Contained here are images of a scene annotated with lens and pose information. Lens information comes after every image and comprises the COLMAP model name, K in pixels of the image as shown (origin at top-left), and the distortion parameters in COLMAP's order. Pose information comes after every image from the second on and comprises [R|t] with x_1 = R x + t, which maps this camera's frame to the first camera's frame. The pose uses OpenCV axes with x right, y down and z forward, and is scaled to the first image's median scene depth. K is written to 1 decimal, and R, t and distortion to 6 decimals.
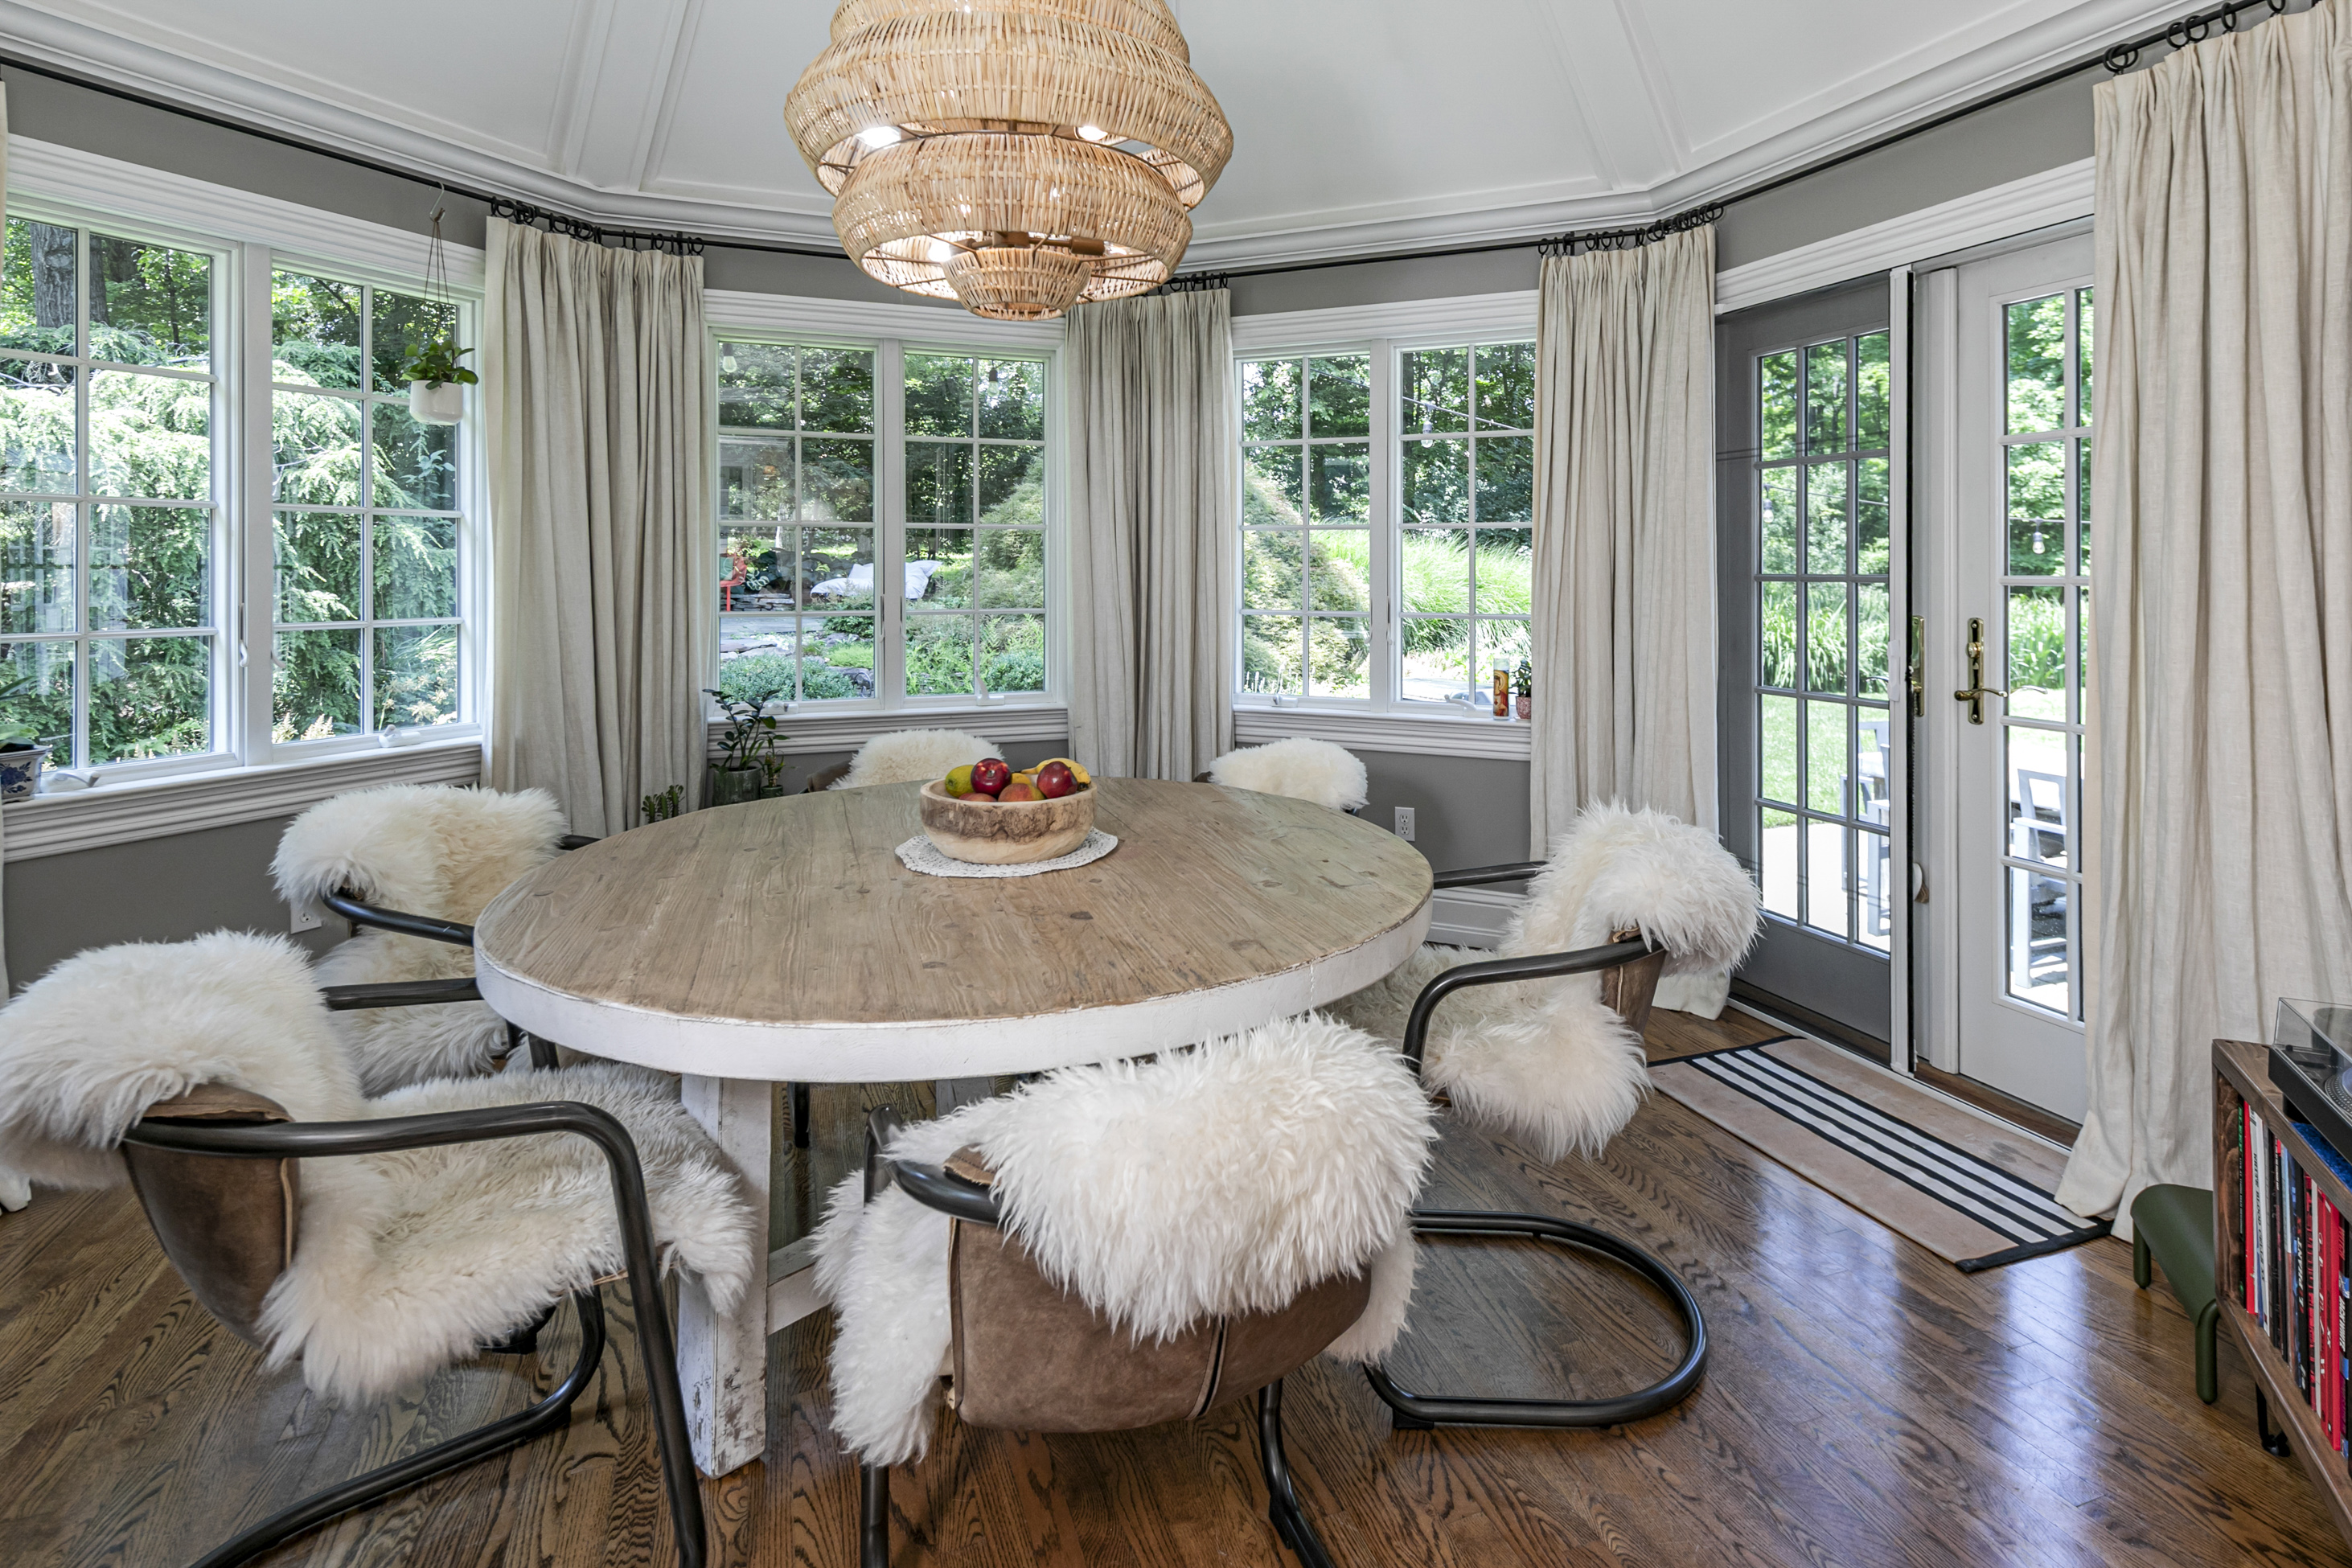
lens RADIAL K [[1197.3, 0, 1180.6], [0, 1197.3, 564.3], [0, 0, 1]] dist [0.020774, -0.007386]
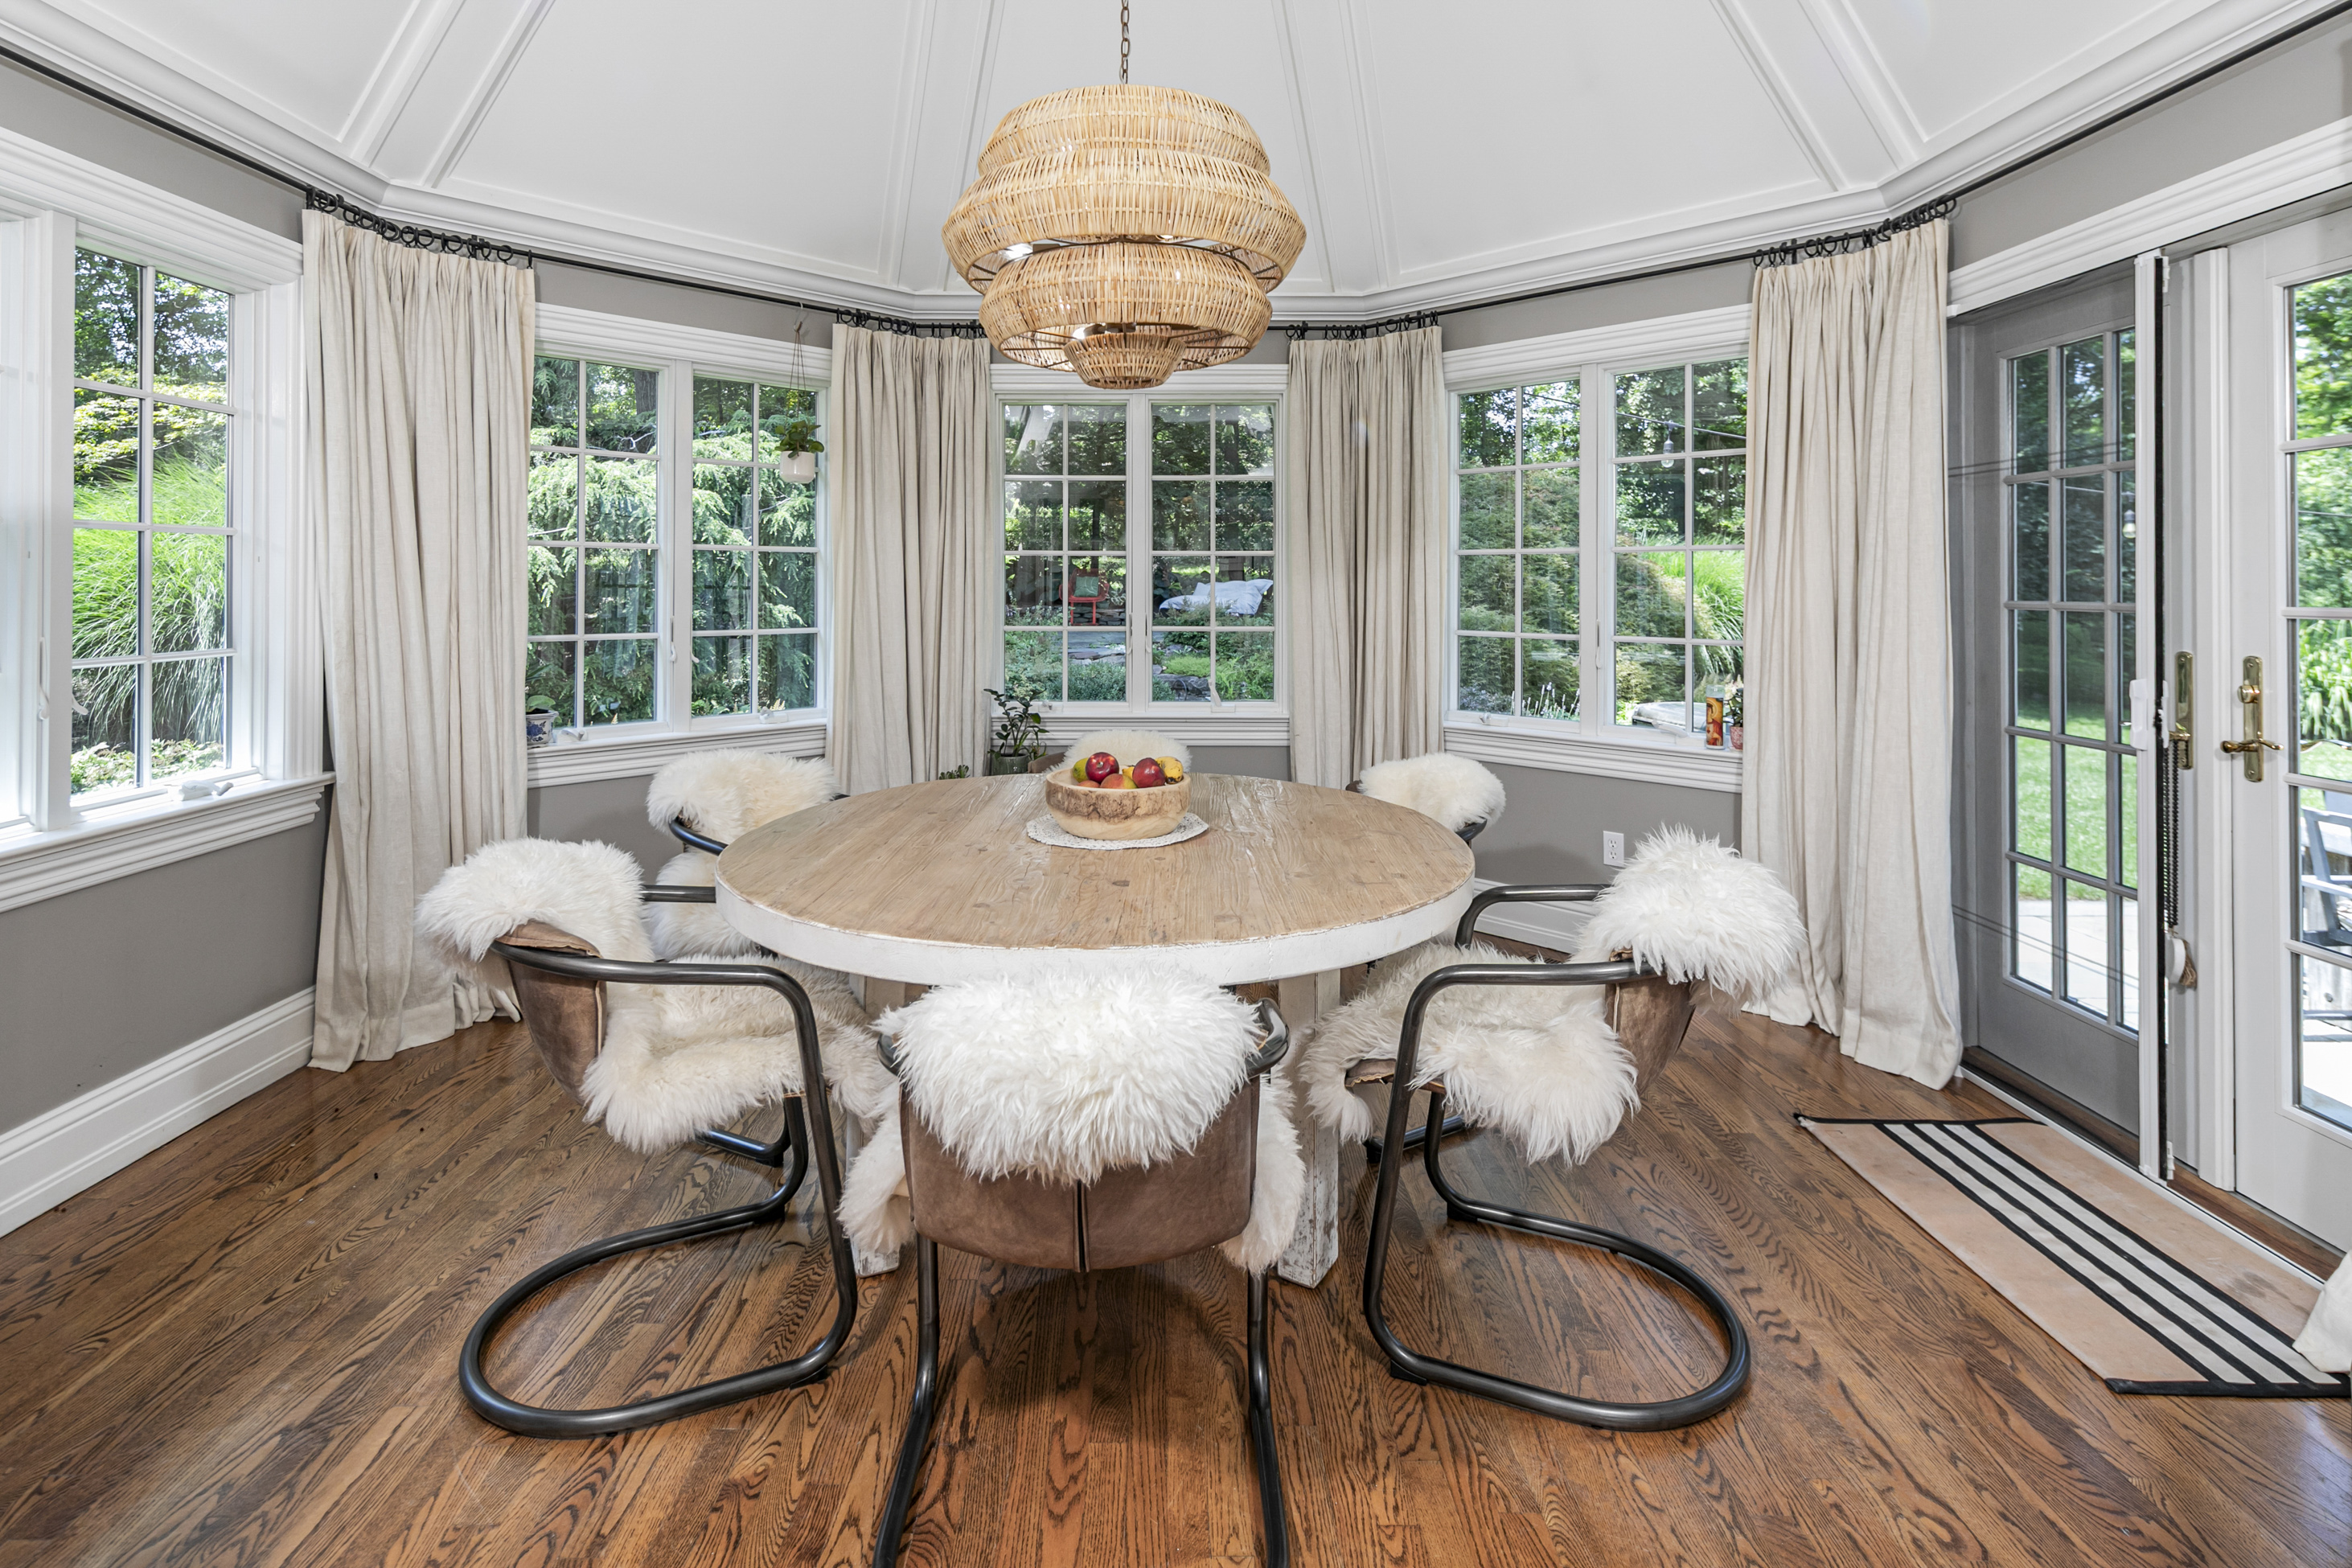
lens RADIAL K [[1179.2, 0, 1173.3], [0, 1179.2, 562.7], [0, 0, 1]] dist [0.021166, -0.008621]
pose [[0.928623, -0.005640, -0.370981, 0.249530], [0.000767, 0.999912, -0.013282, -0.009962], [0.371023, 0.012049, 0.928545, -0.058873]]
